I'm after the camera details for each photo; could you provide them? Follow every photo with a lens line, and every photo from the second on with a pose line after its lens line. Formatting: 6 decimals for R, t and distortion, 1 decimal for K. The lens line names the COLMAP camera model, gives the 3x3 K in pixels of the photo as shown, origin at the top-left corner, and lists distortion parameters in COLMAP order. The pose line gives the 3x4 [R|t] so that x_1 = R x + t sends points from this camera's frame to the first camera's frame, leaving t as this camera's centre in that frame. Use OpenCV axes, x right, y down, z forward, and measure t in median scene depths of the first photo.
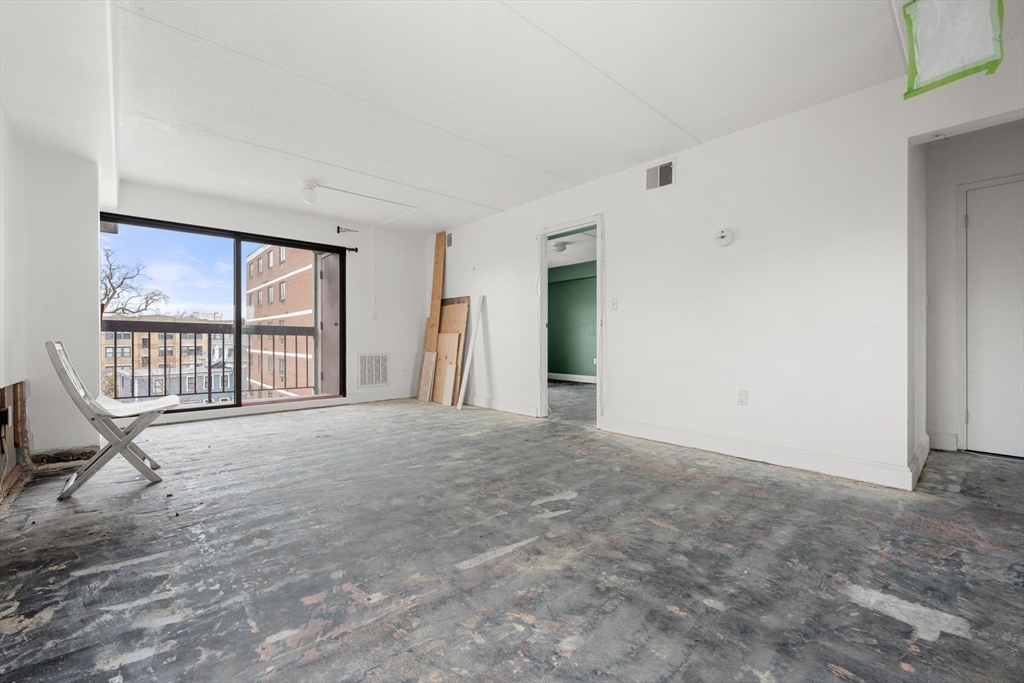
lens RADIAL K [[424.2, 0, 514.4], [0, 424.2, 338.8], [0, 0, 1]] dist [-0.001418, -0.000317]
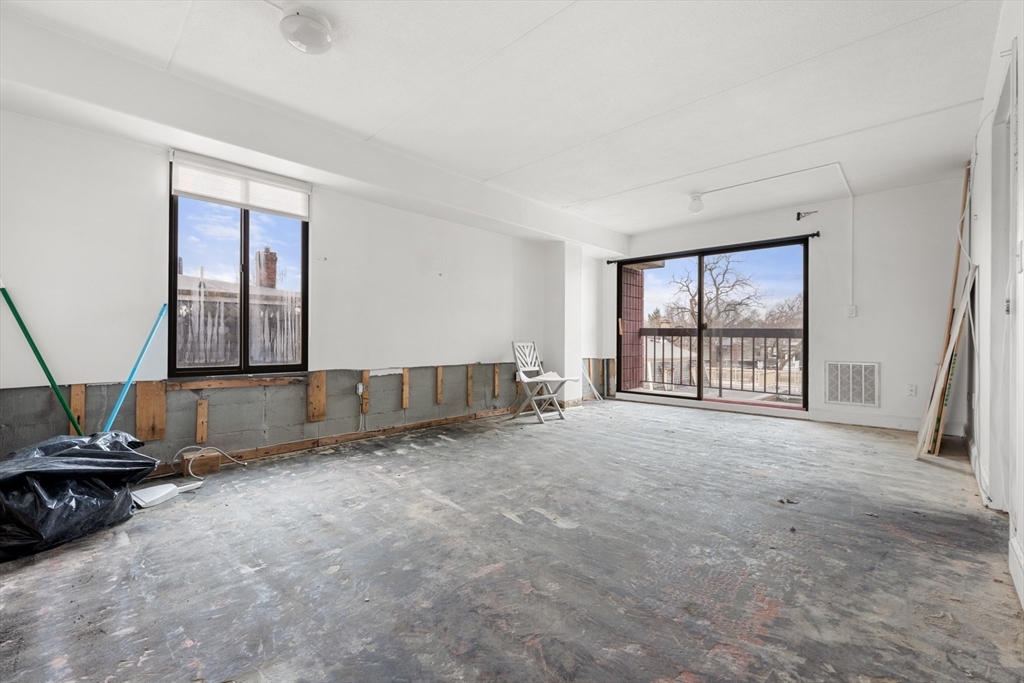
lens RADIAL K [[432.2, 0, 512.0], [0, 432.2, 339.8], [0, 0, 1]] dist [-0.001942, -0.000215]
pose [[0.062589, 0.001272, -0.998039, 0.741809], [-0.006630, 0.999978, 0.000858, -0.003275], [0.998017, 0.006563, 0.062596, 0.623868]]
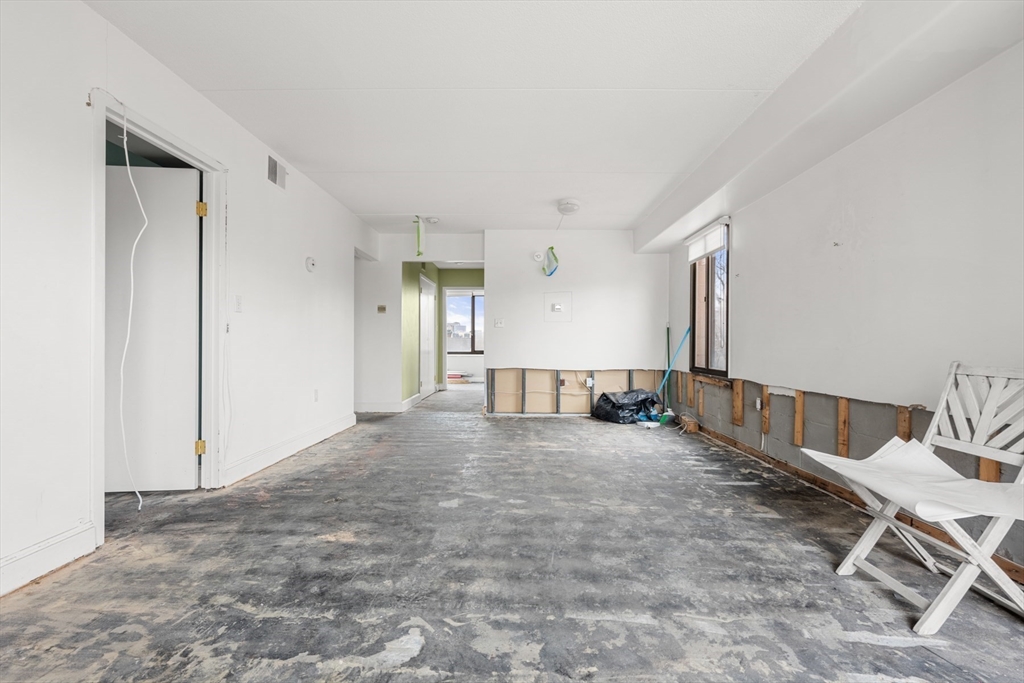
lens RADIAL K [[430.8, 0, 515.1], [0, 430.8, 343.5], [0, 0, 1]] dist [-0.000043, -0.000052]
pose [[-0.730017, -0.001690, 0.683427, -0.756436], [-0.001305, 0.999999, 0.001078, -0.018599], [-0.683427, -0.000105, -0.730018, 1.496177]]
